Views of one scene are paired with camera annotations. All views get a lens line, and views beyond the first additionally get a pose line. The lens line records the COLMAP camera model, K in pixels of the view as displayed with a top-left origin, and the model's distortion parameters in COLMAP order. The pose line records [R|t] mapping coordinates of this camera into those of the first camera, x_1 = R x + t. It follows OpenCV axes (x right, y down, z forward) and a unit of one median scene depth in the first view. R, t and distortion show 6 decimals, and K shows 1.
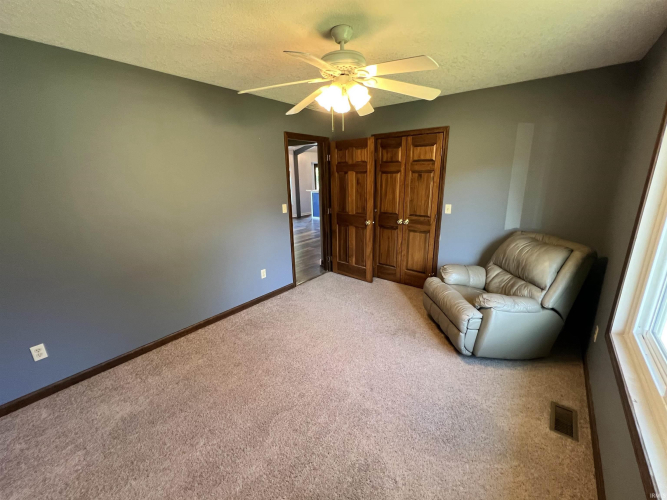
lens RADIAL K [[275.5, 0, 336.0], [0, 275.5, 251.6], [0, 0, 1]] dist [-0.009646, -0.000122]
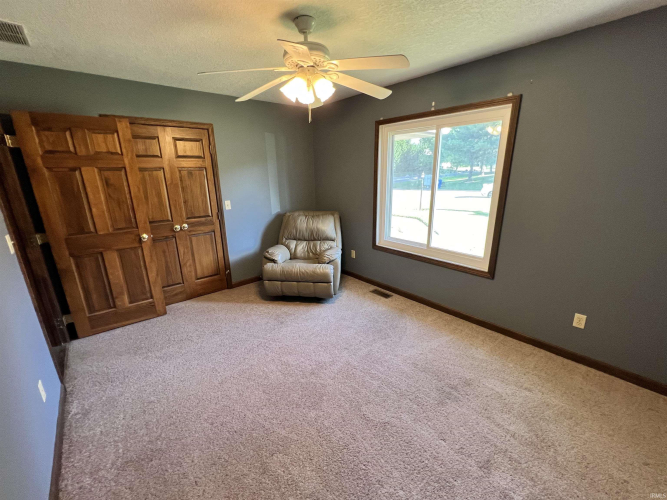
lens RADIAL K [[275.5, 0, 333.6], [0, 275.5, 248.8], [0, 0, 1]] dist [-0.009646, -0.000122]
pose [[0.184610, -0.255063, 0.949138, -0.493934], [0.275032, 0.940559, 0.199263, -0.086343], [-0.943545, 0.224258, 0.243787, 0.364070]]
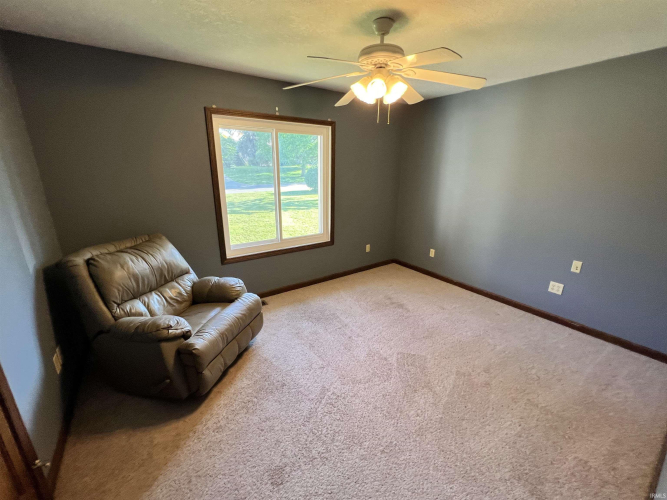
lens RADIAL K [[275.5, 0, 332.0], [0, 275.5, 248.2], [0, 0, 1]] dist [-0.009646, -0.000122]
pose [[-0.955761, -0.074637, 0.284518, -0.067260], [0.086001, 0.854099, 0.512951, -0.278840], [-0.281292, 0.514728, -0.809895, 1.007912]]
